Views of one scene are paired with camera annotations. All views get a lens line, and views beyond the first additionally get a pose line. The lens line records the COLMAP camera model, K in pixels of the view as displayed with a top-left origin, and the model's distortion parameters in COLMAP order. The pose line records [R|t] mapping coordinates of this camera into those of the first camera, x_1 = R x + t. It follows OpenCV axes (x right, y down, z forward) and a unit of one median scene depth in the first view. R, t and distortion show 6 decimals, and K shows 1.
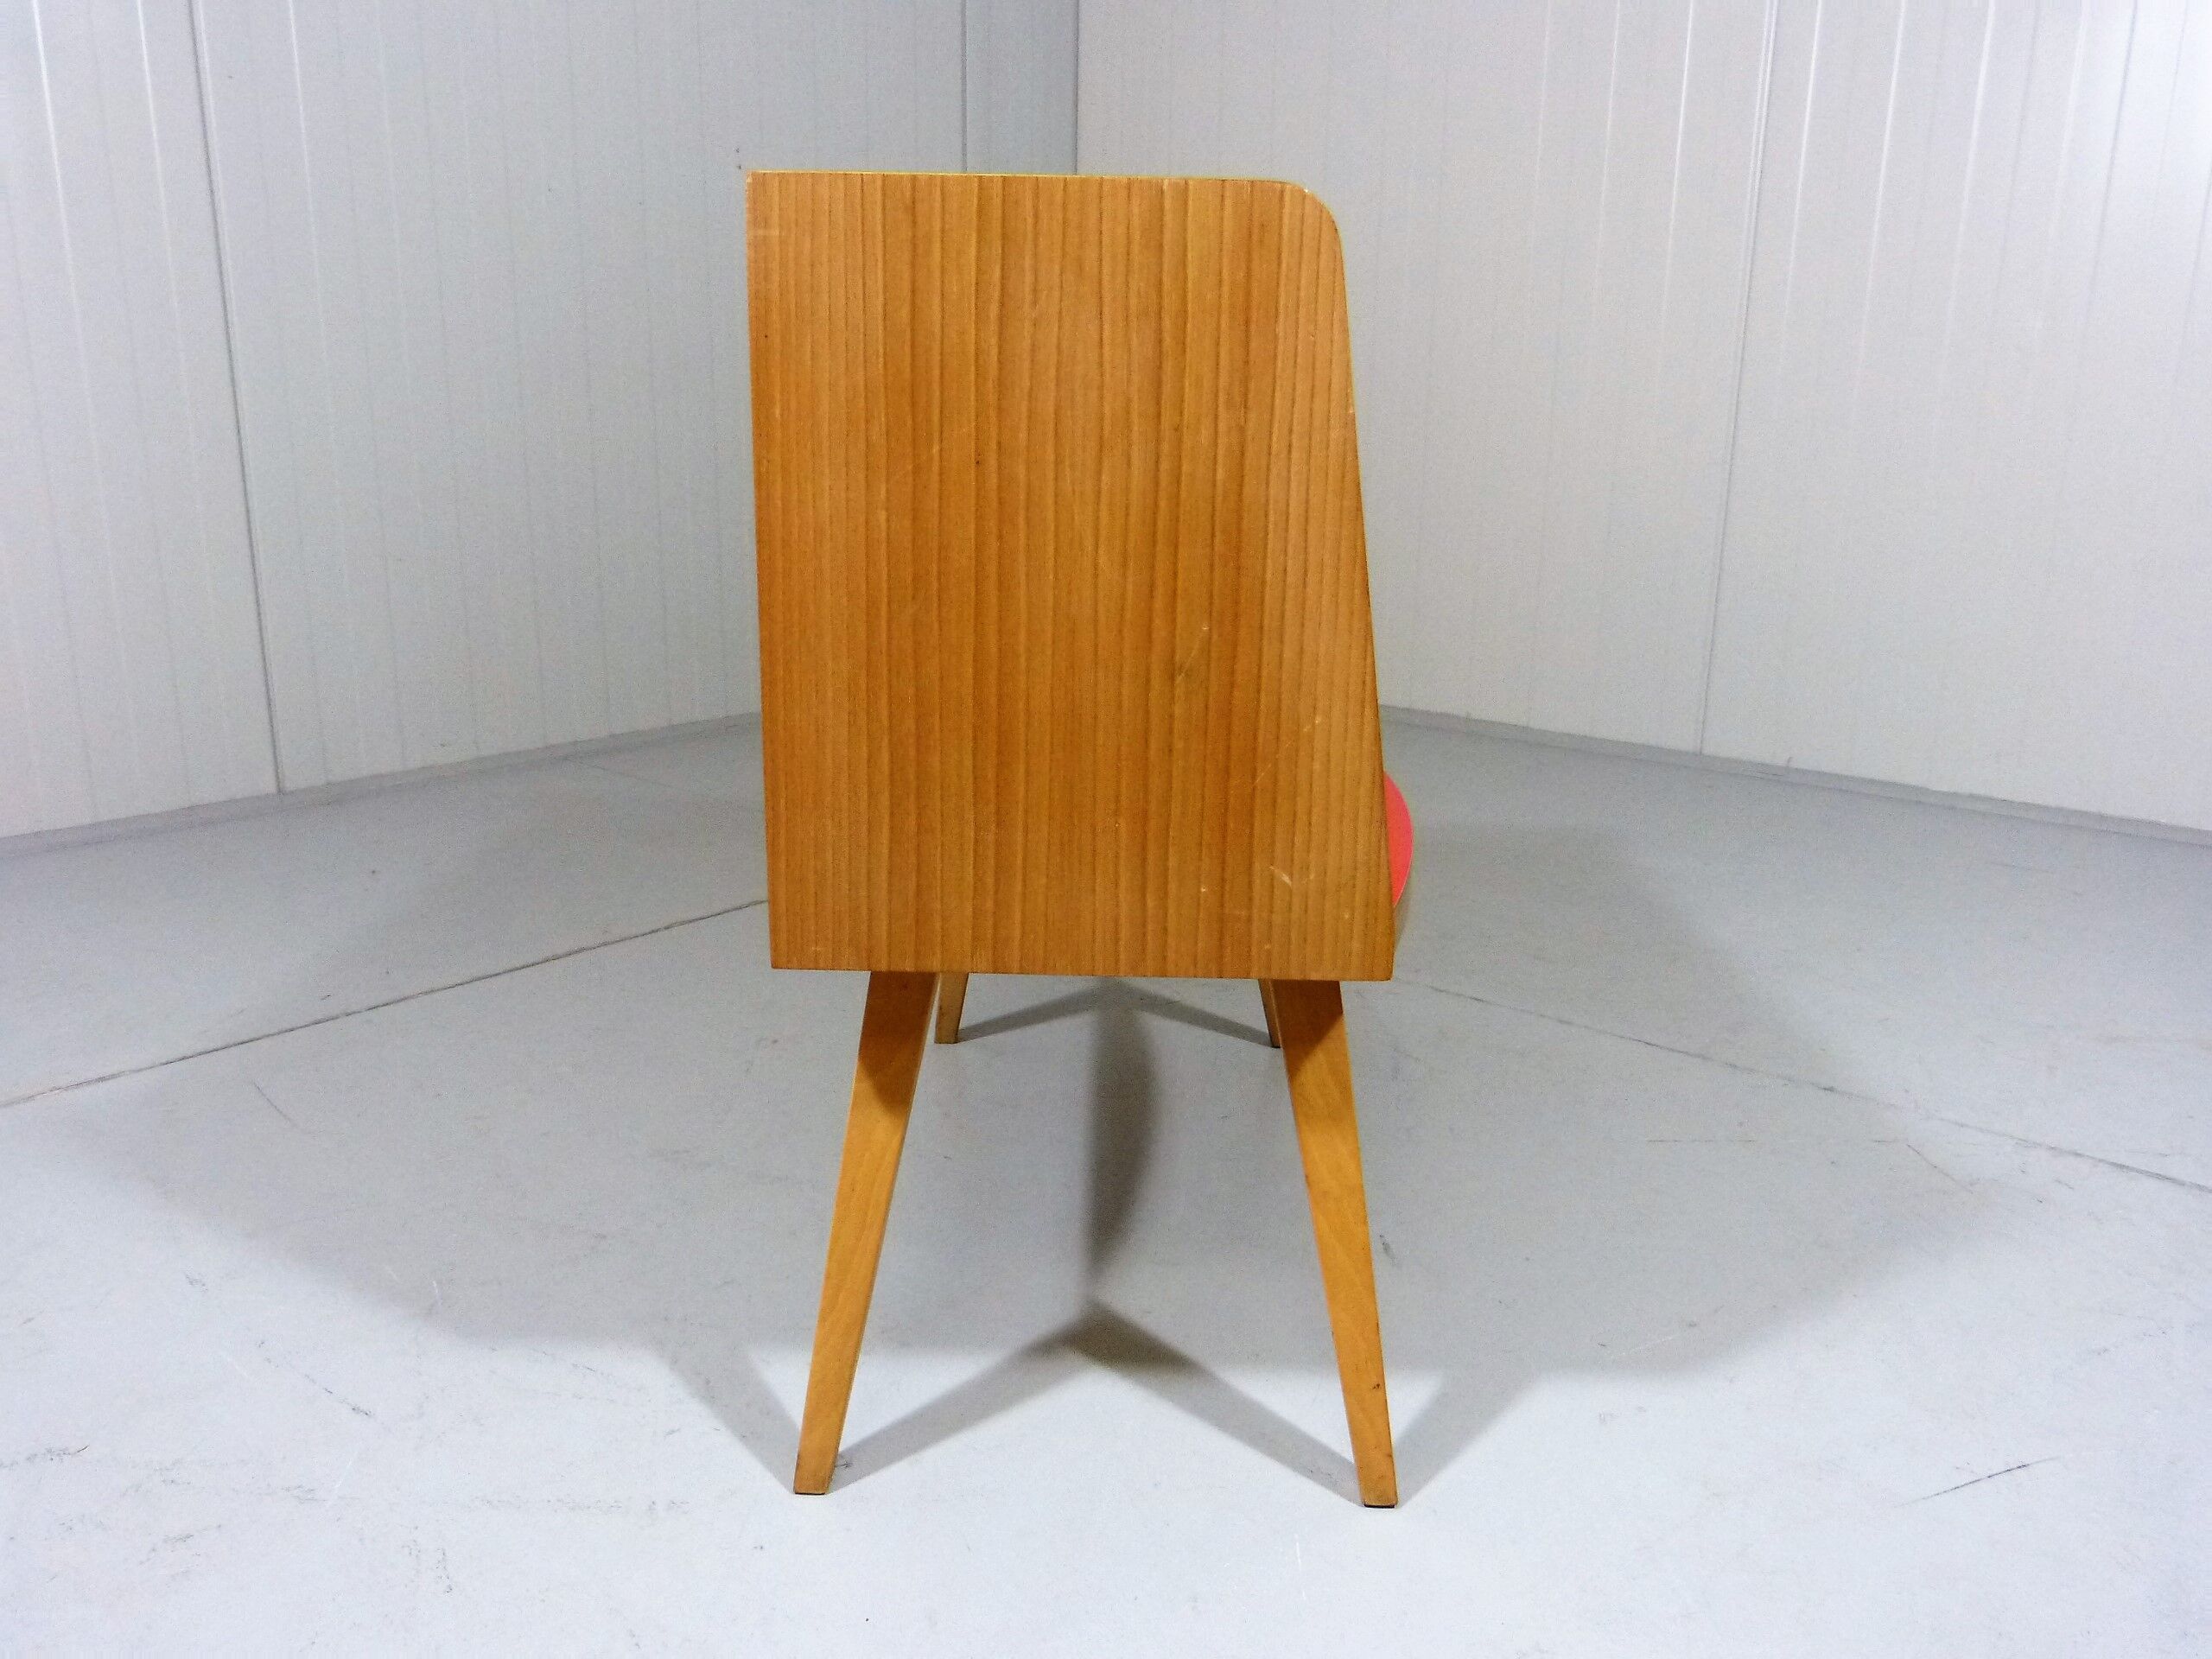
lens RADIAL K [[1716.1, 0, 1093.2], [0, 1716.1, 855.1], [0, 0, 1]] dist [-0.025877, 0.015747]
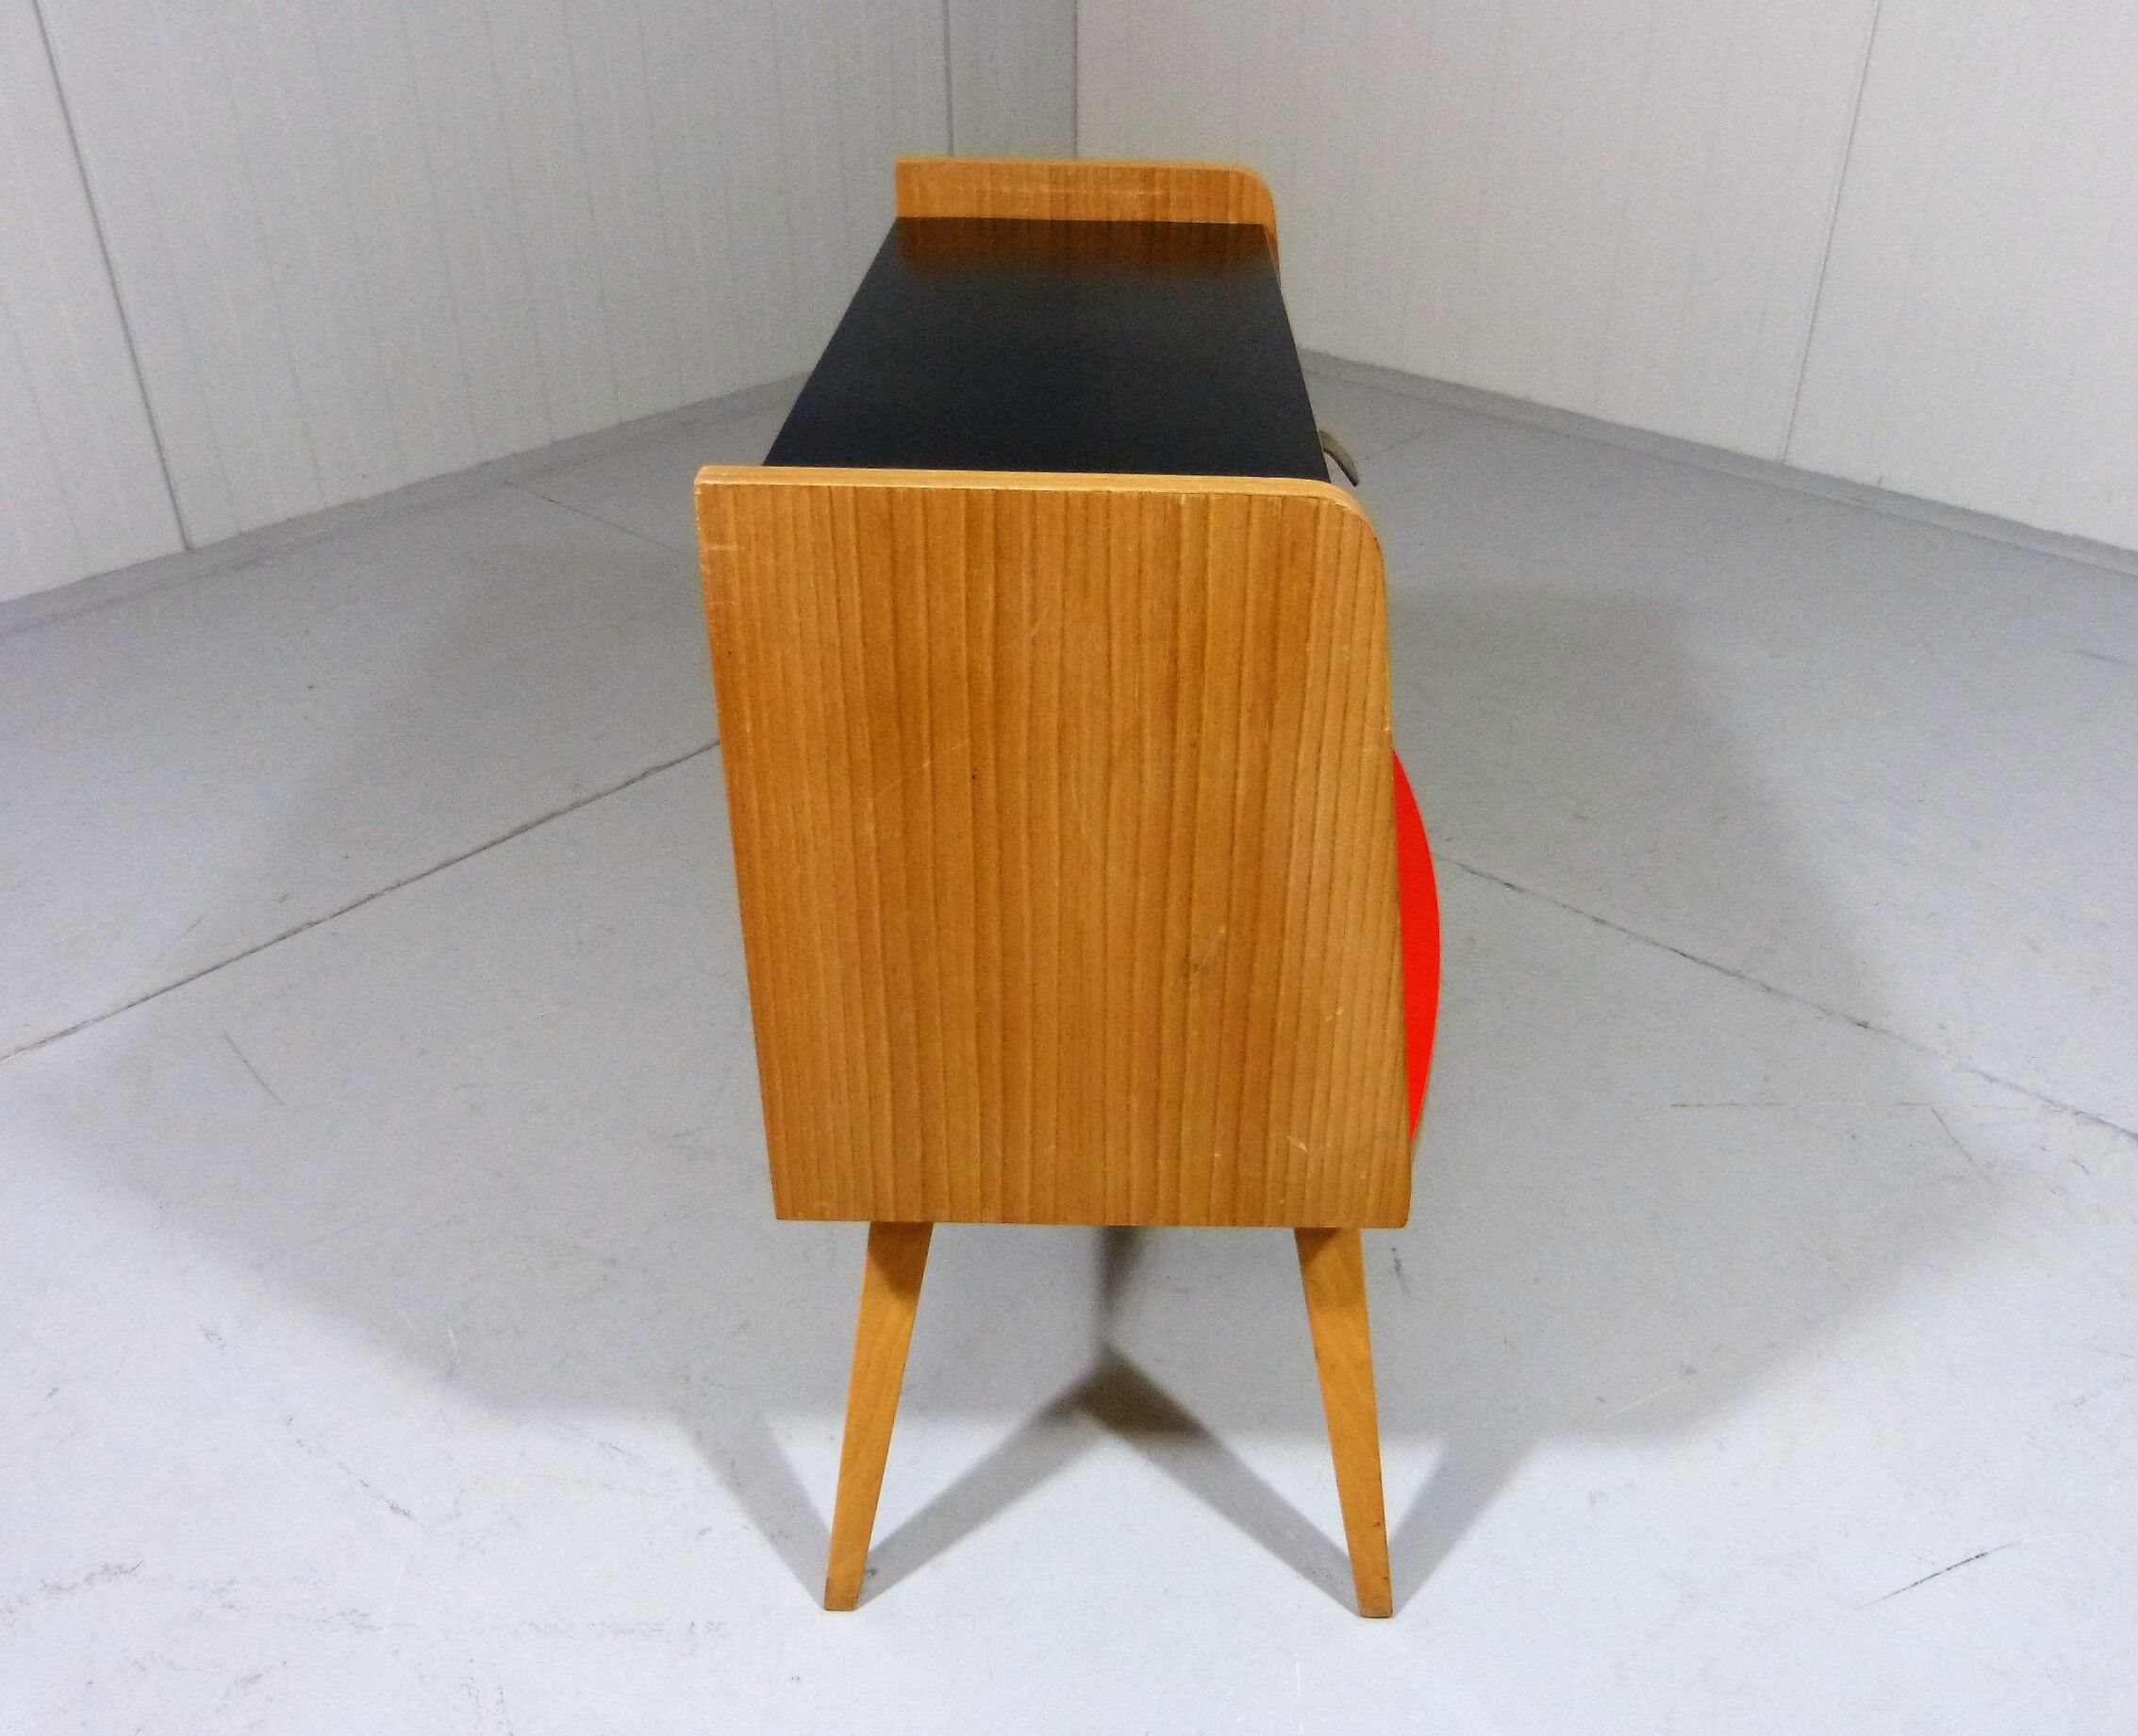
lens RADIAL K [[1867.6, 0, 1142.5], [0, 1867.6, 923.2], [0, 0, 1]] dist [-0.024193, 0.011267]
pose [[0.999798, -0.005742, 0.019242, 0.002304], [-0.000476, 0.951205, 0.308560, -0.447387], [-0.020075, -0.308507, 0.951010, 0.035542]]
